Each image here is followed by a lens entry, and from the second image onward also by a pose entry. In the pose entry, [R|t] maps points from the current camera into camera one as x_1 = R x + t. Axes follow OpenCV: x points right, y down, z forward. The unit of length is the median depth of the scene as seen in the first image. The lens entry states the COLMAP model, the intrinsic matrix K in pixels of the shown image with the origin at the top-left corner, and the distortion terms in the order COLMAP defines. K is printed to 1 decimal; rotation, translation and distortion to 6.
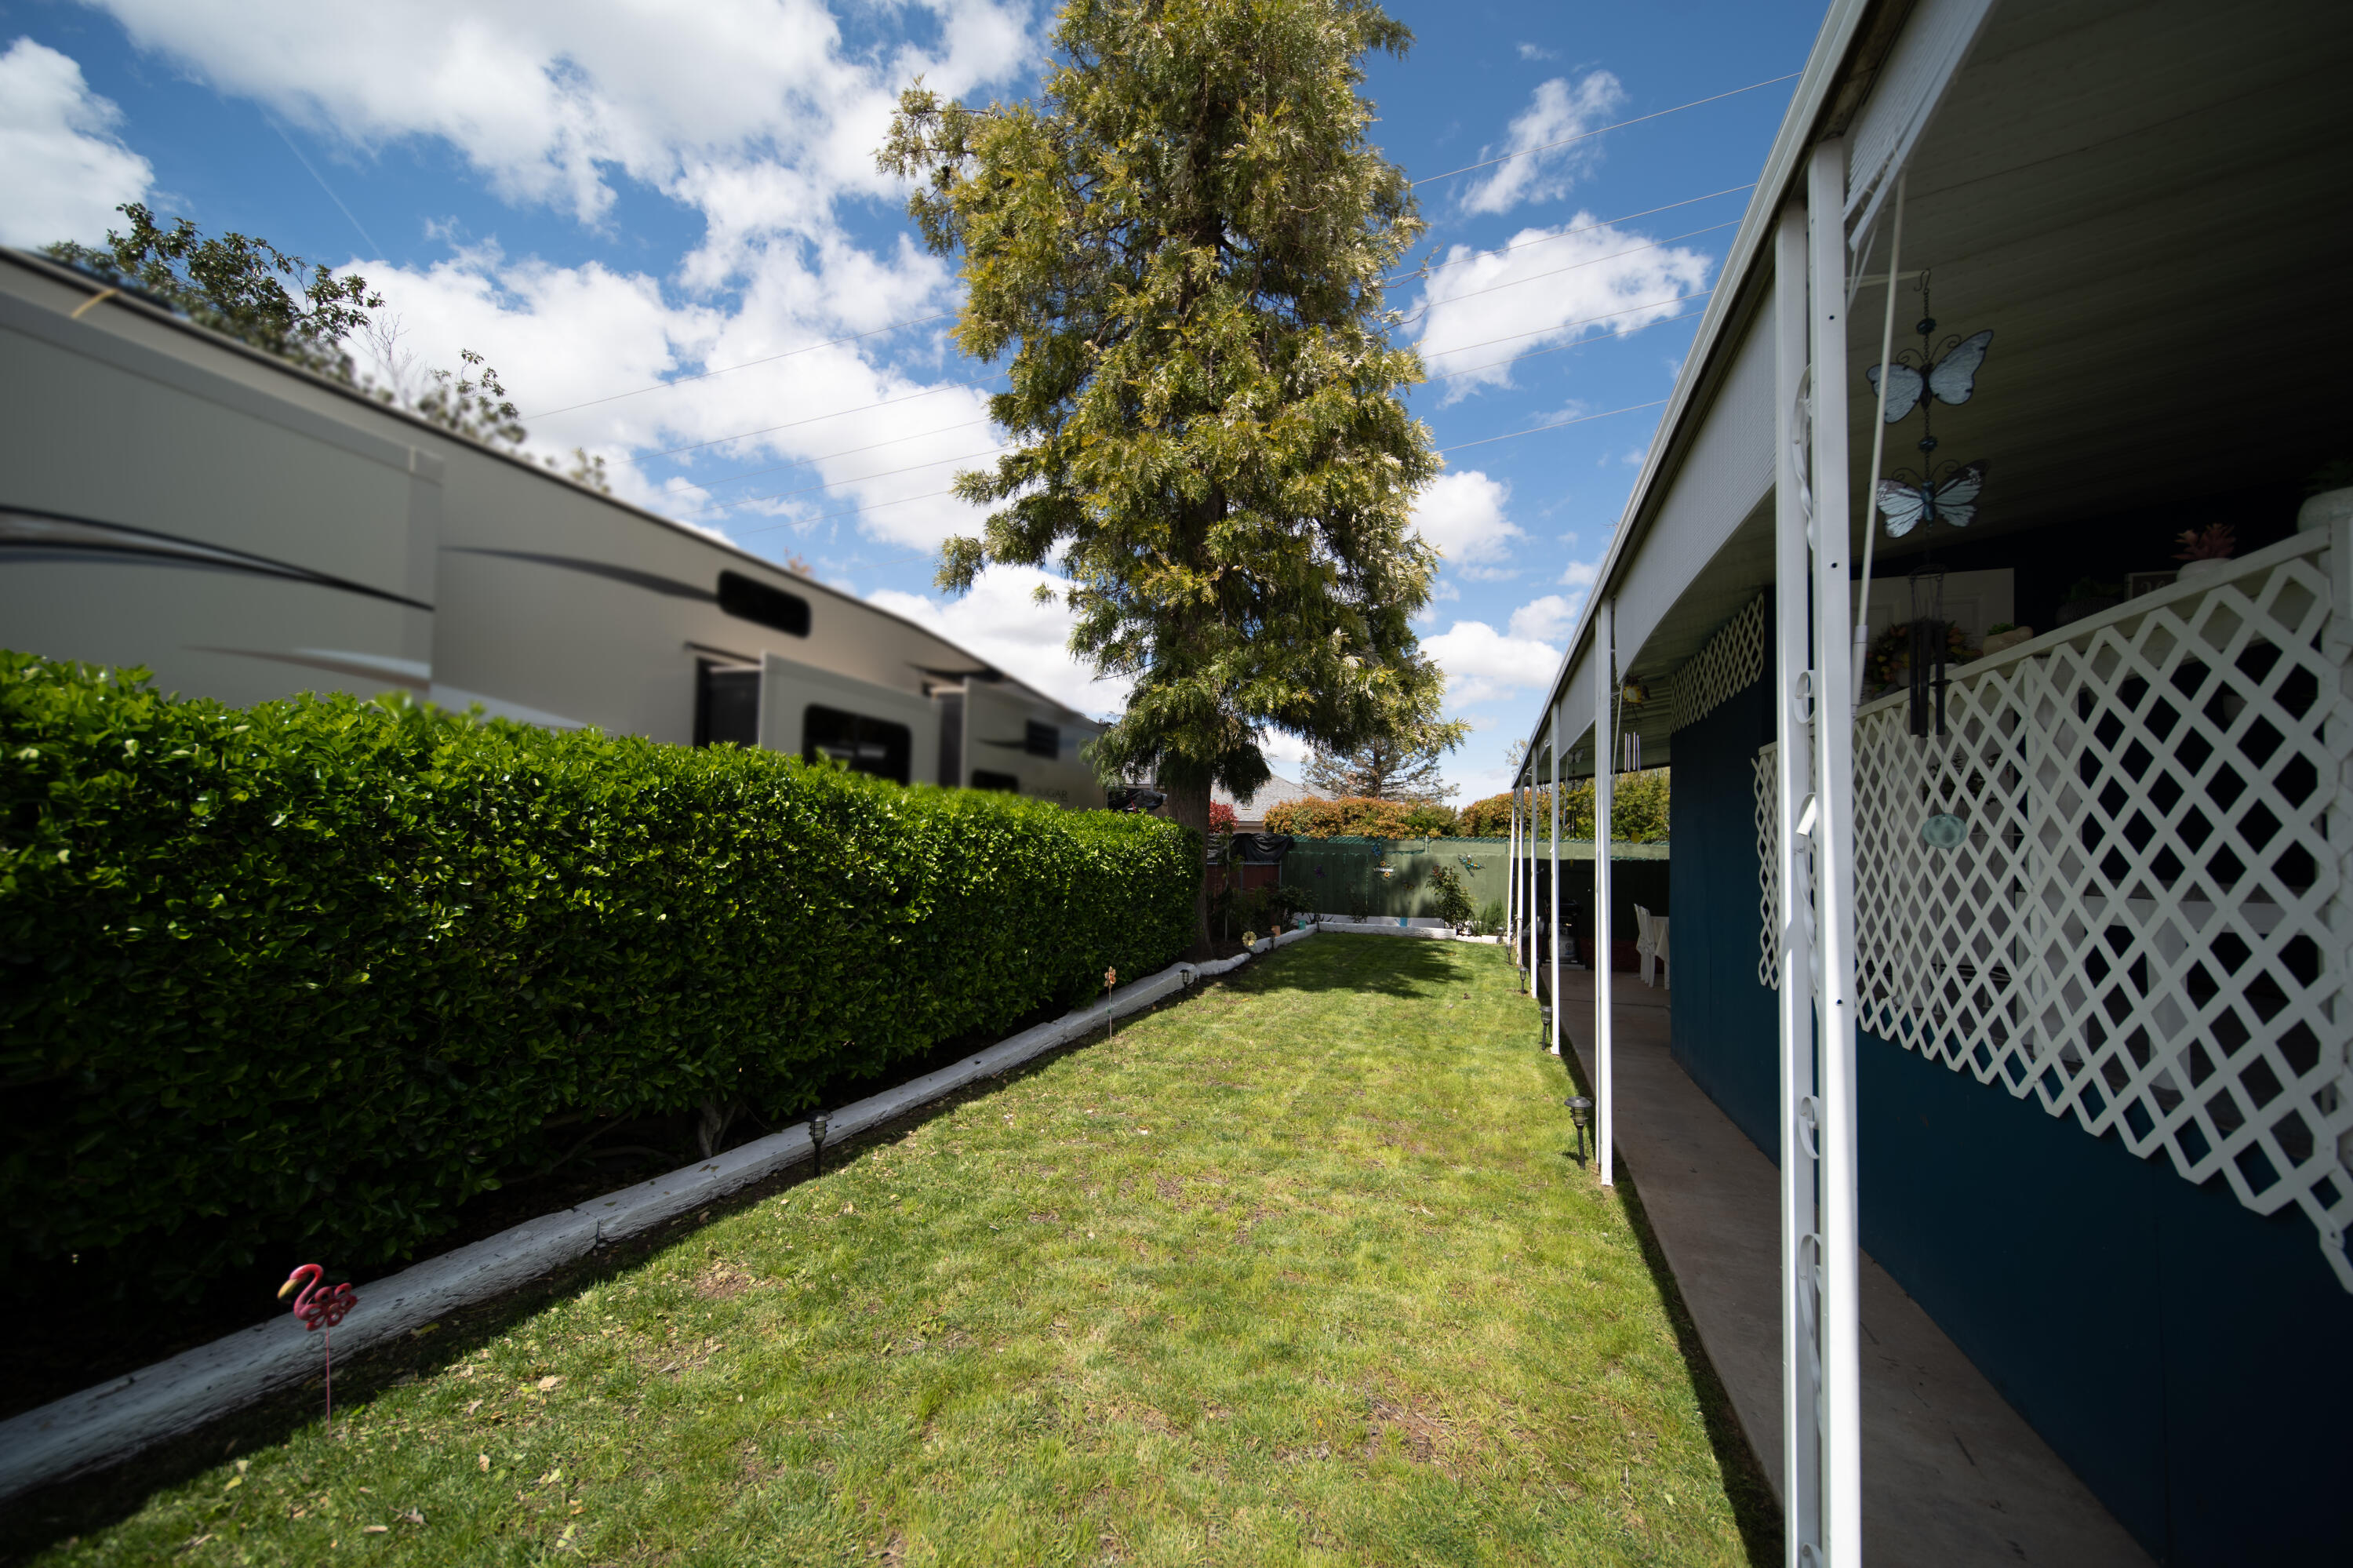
lens RADIAL K [[860.0, 0, 1159.3], [0, 860.0, 818.3], [0, 0, 1]] dist [0.003763, -0.000562]
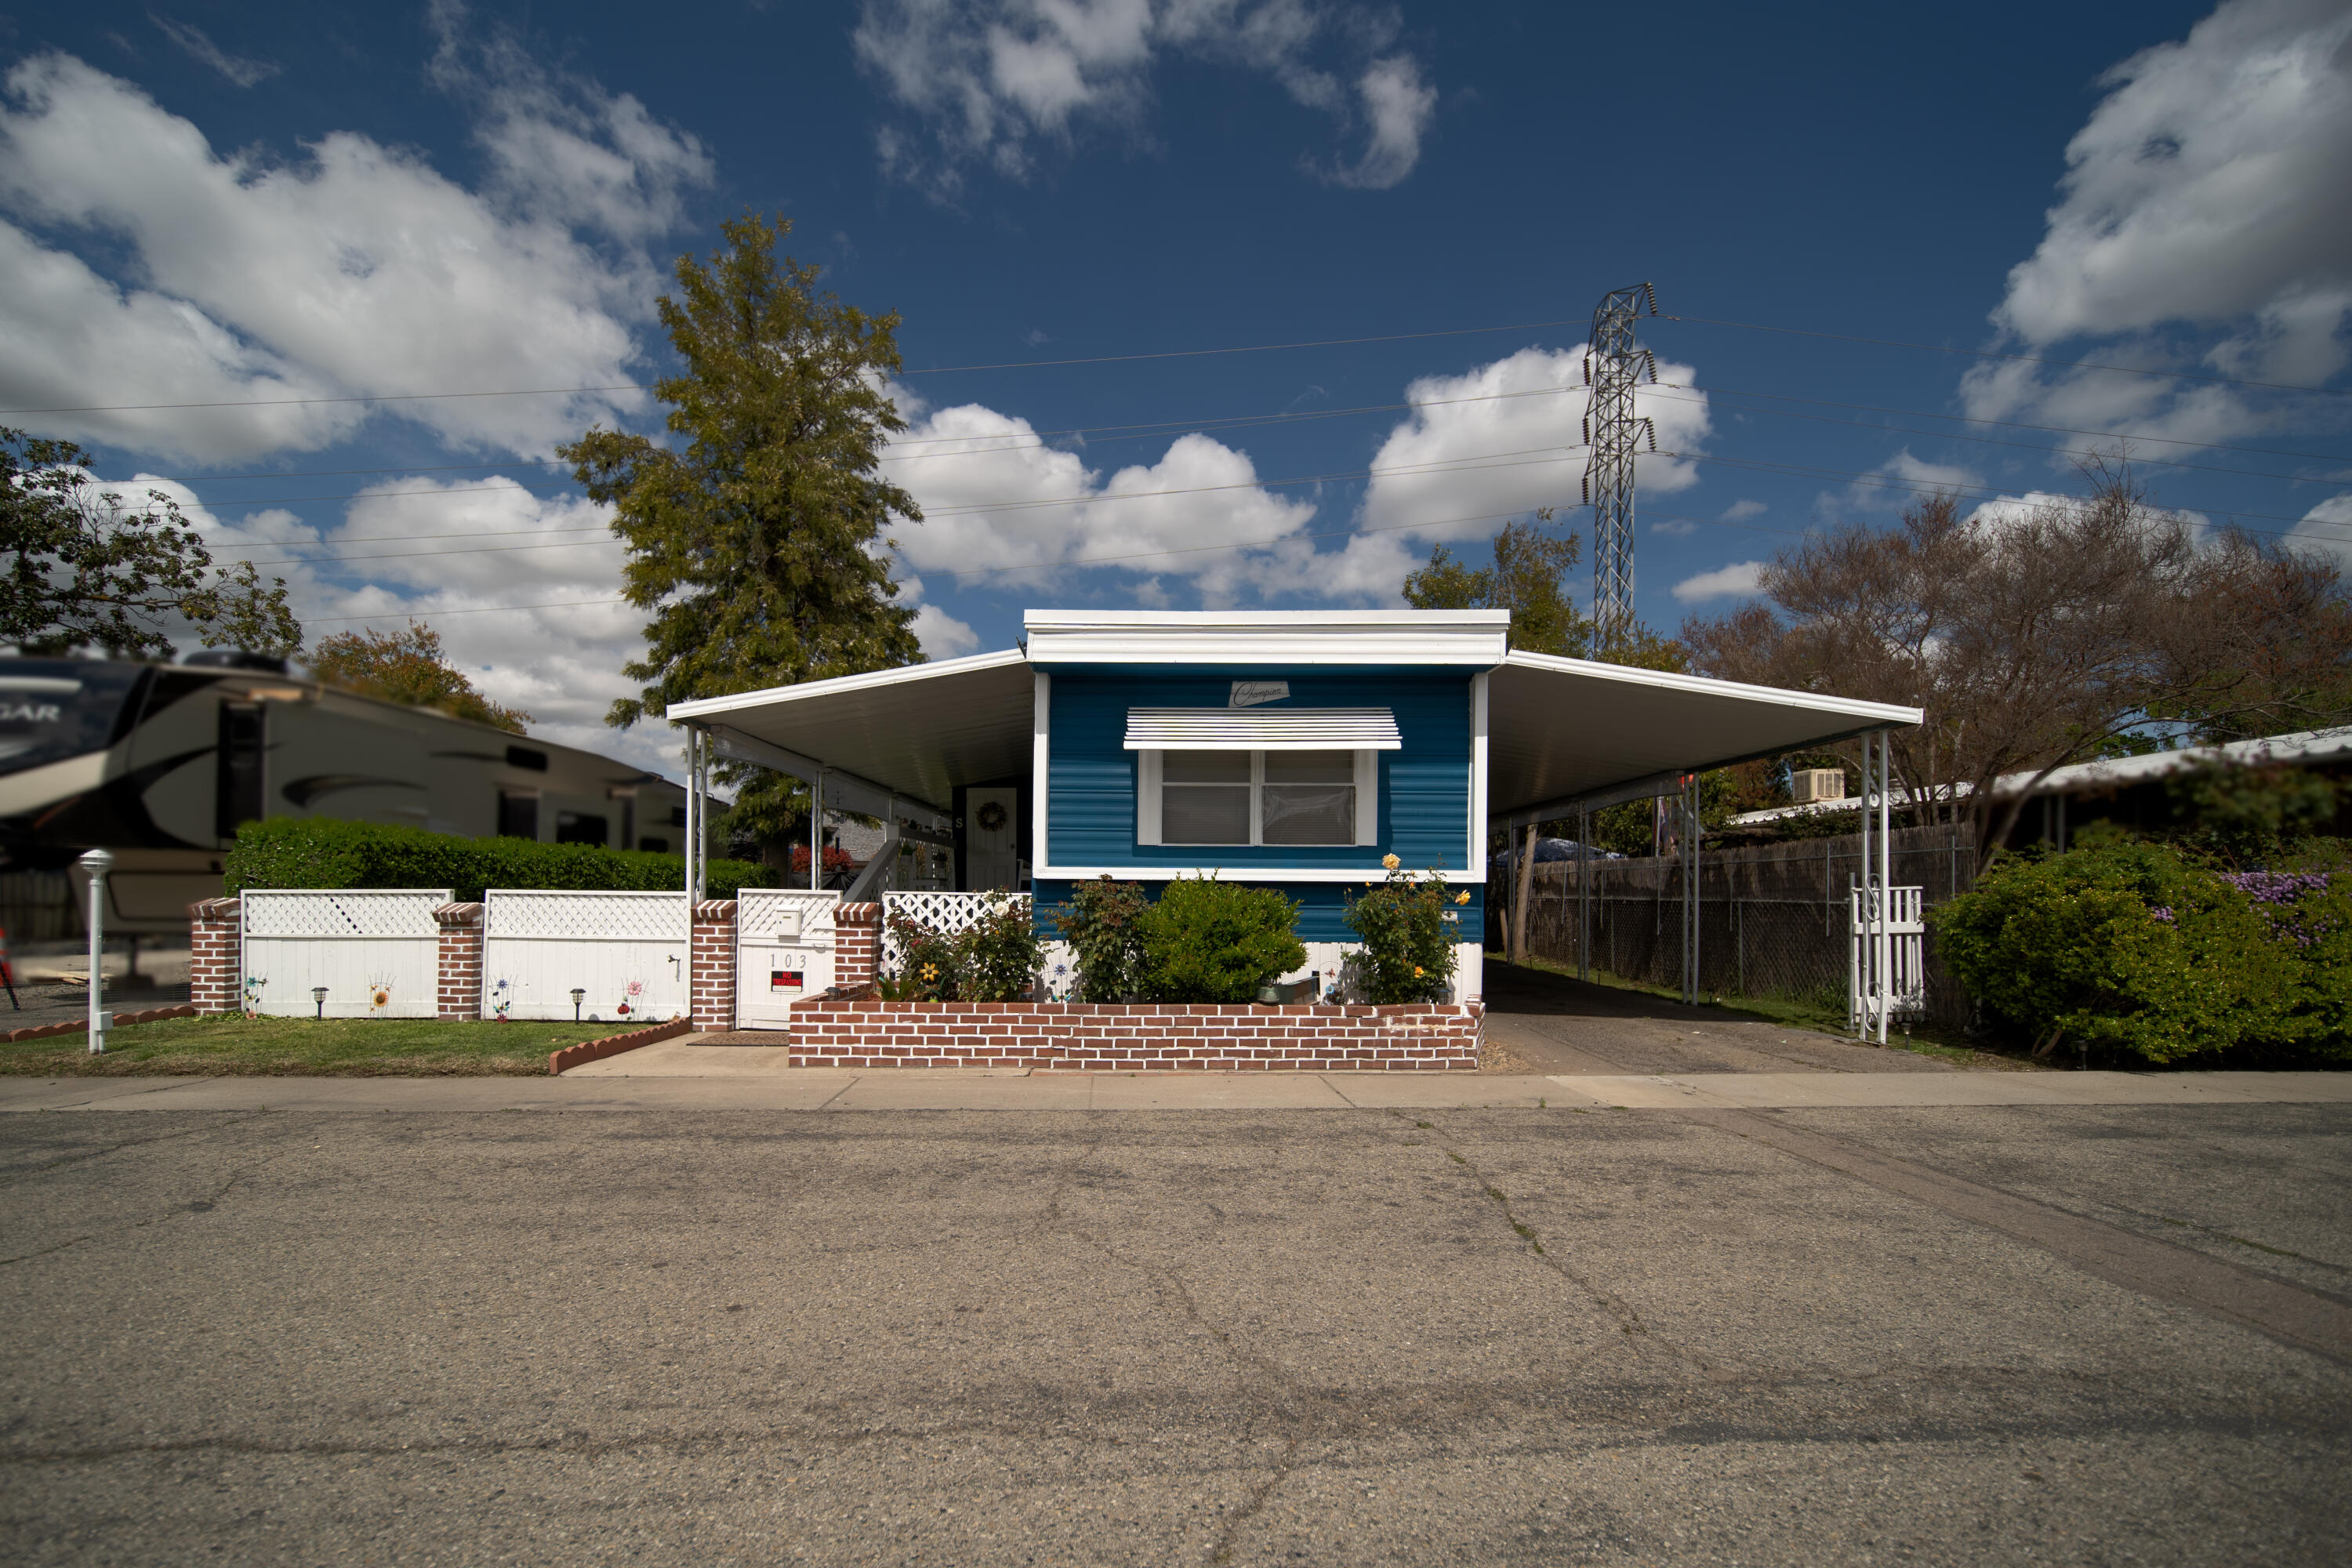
lens RADIAL K [[859.6, 0, 1163.1], [0, 859.6, 865.6], [0, 0, 1]] dist [0.003763, -0.000562]
pose [[0.930495, -0.007020, 0.366238, 0.146153], [0.003719, 0.999946, 0.009718, -0.010370], [-0.366286, -0.007680, 0.930470, -1.107777]]
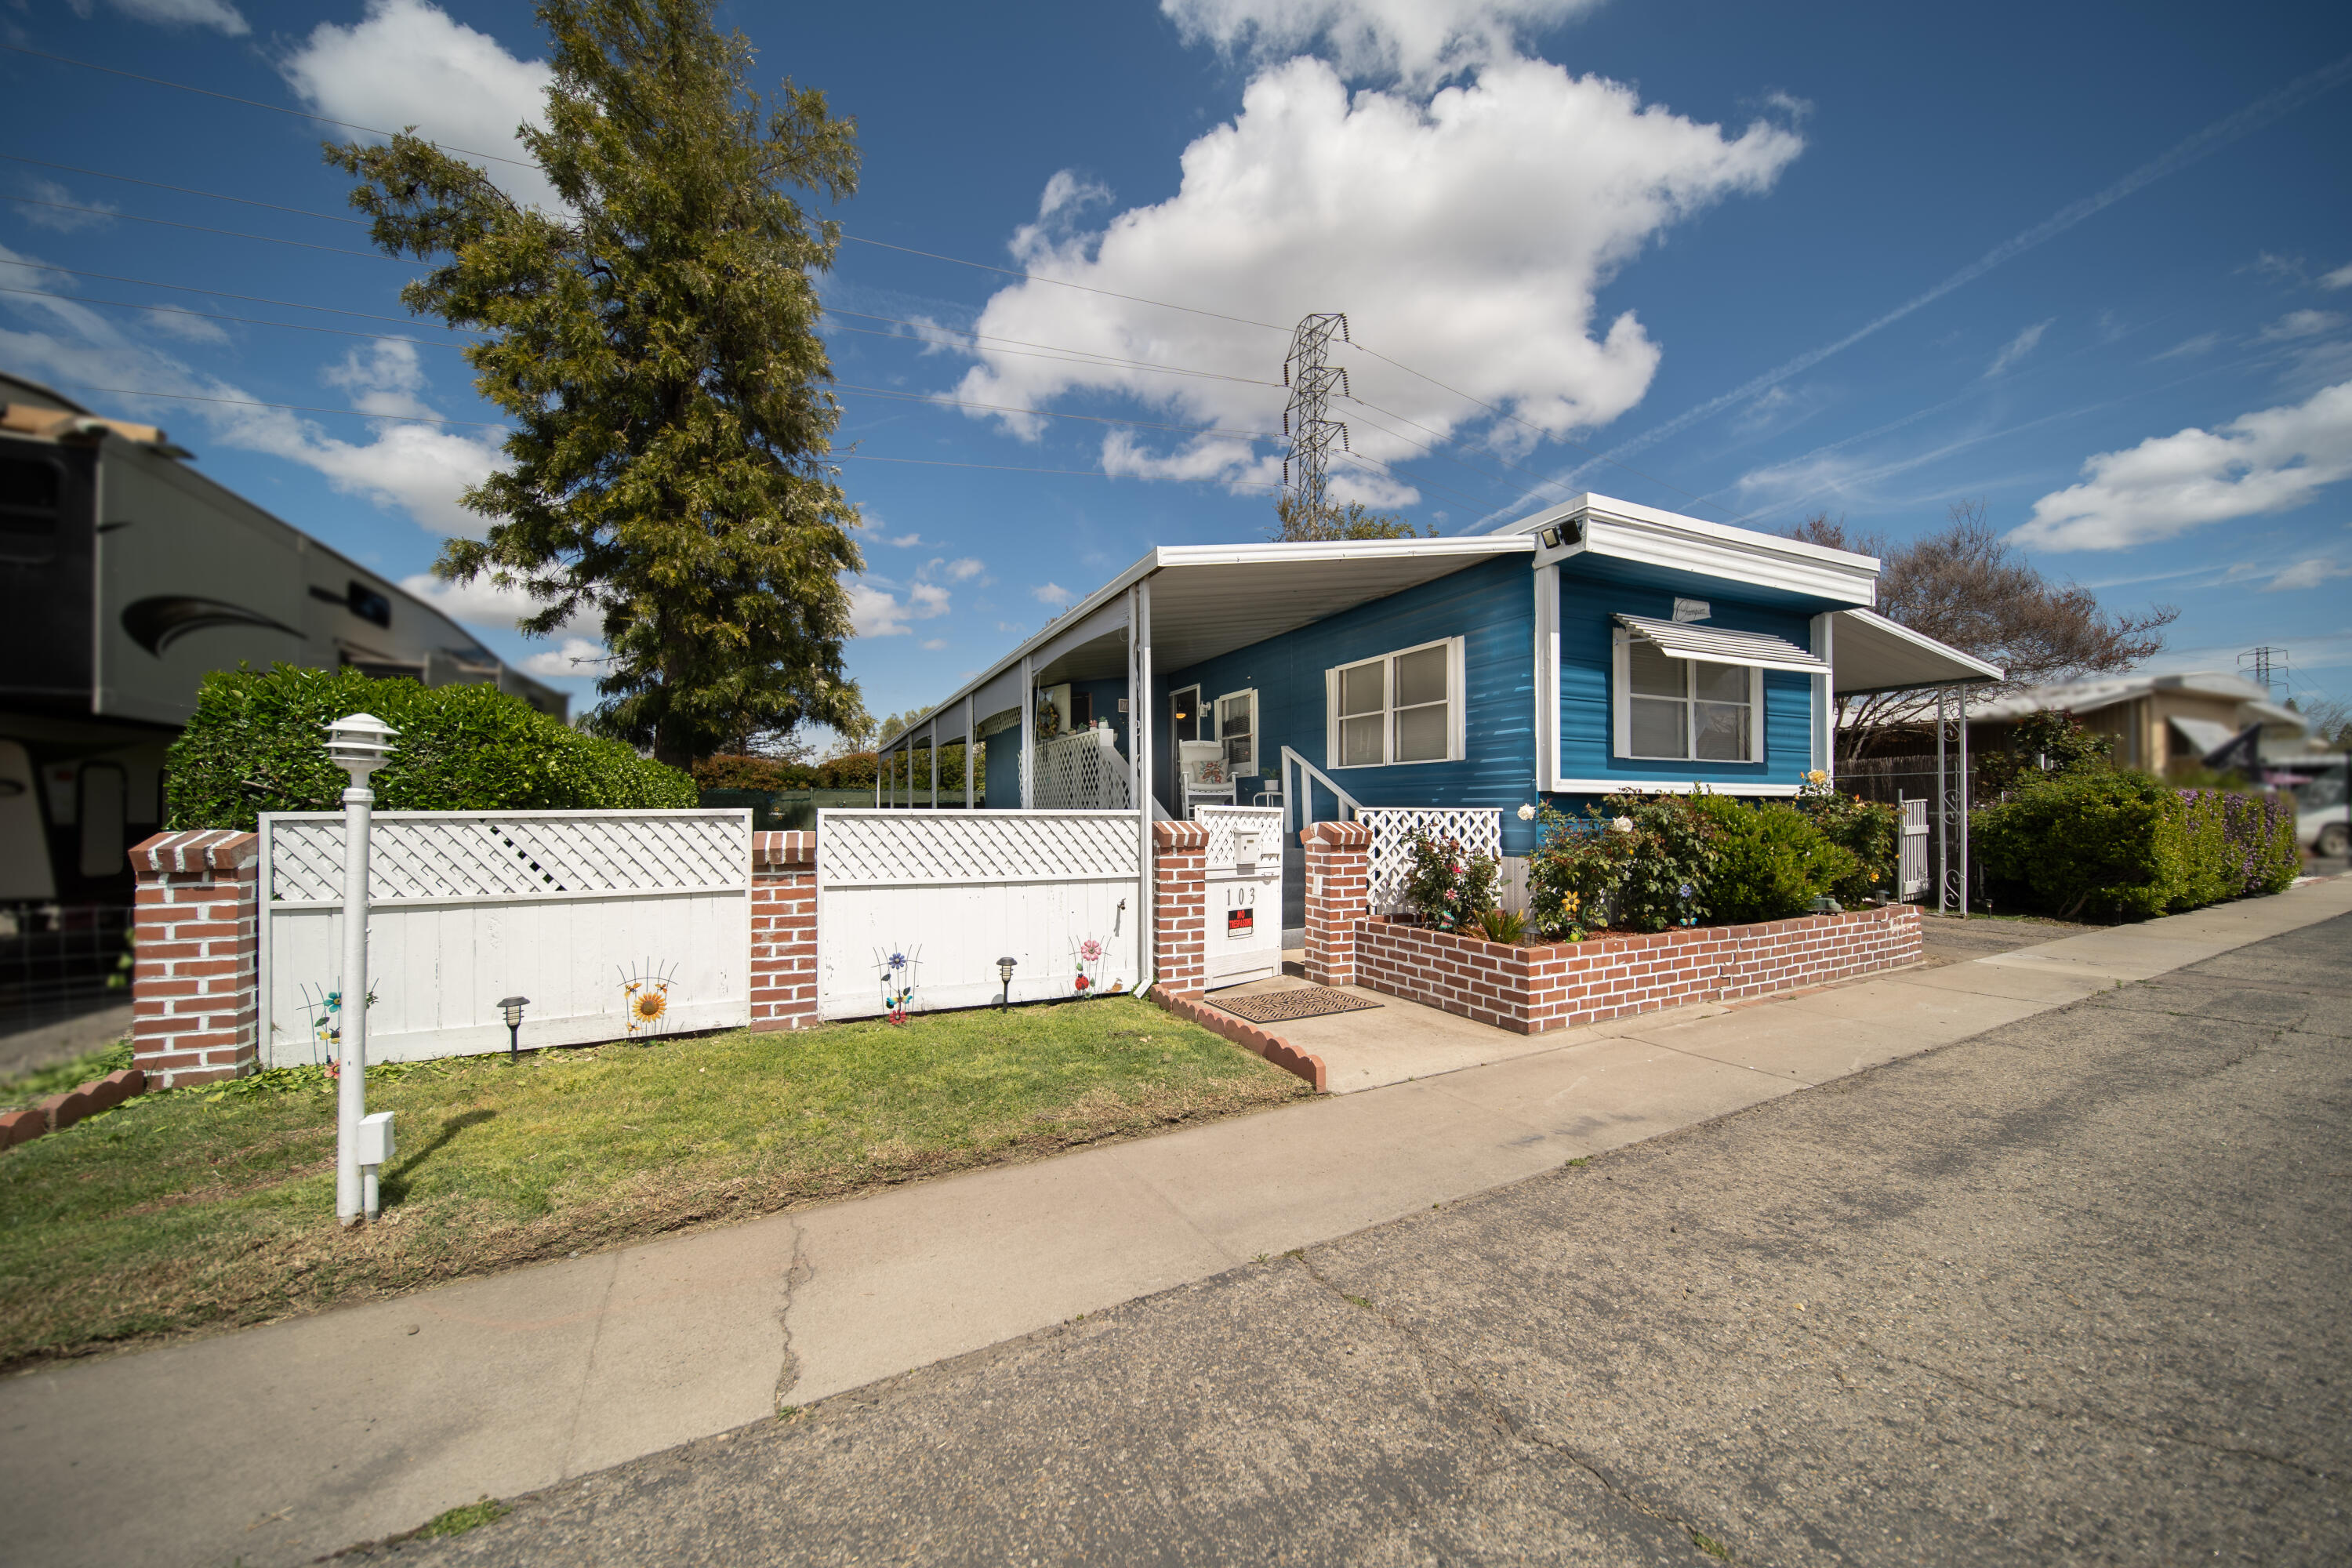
lens RADIAL K [[793.8, 0, 1183.9], [0, 793.8, 792.7], [0, 0, 1]] dist [-0.000248, -0.000522]
pose [[0.688852, -0.009949, 0.724834, -0.378999], [-0.007334, 0.999759, 0.020692, -0.002219], [-0.724865, -0.019569, 0.688613, -0.543495]]
